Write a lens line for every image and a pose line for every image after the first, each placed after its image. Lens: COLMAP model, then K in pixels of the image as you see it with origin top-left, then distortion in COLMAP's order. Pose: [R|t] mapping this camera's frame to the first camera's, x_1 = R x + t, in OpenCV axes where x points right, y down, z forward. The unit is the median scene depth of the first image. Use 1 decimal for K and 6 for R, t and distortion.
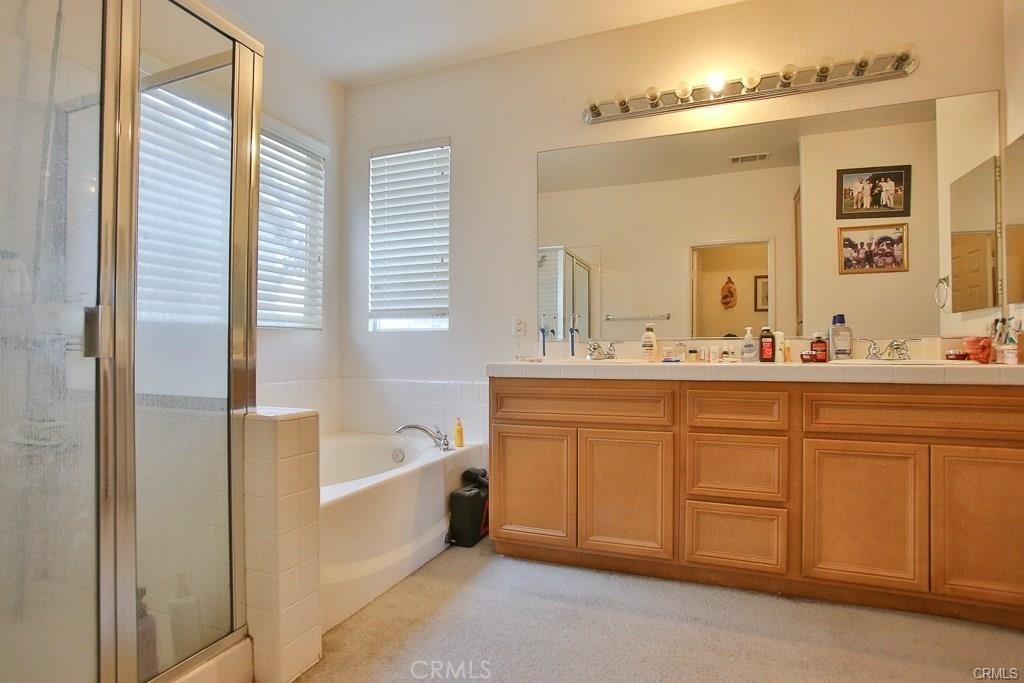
lens RADIAL K [[558.3, 0, 522.5], [0, 558.3, 347.5], [0, 0, 1]] dist [-0.066757, 0.030466]
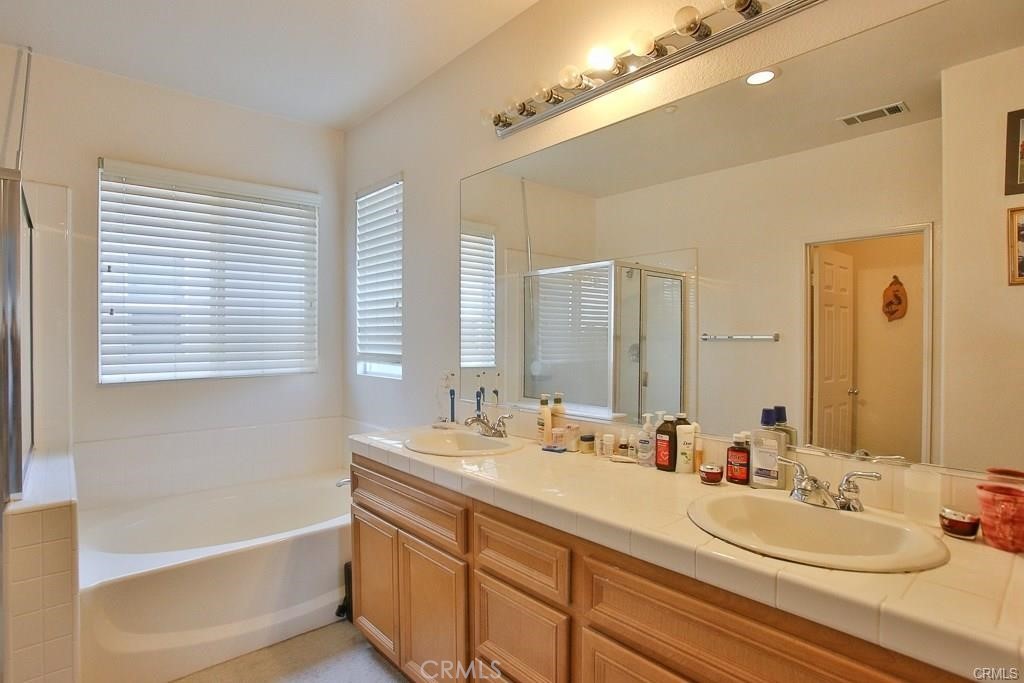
lens RADIAL K [[558.3, 0, 512.9], [0, 558.3, 335.0], [0, 0, 1]] dist [-0.066757, 0.030466]
pose [[0.881339, -0.001229, -0.472482, 0.473604], [0.009832, 0.999828, 0.015739, -0.117881], [0.472382, -0.018517, 0.881200, 0.260061]]
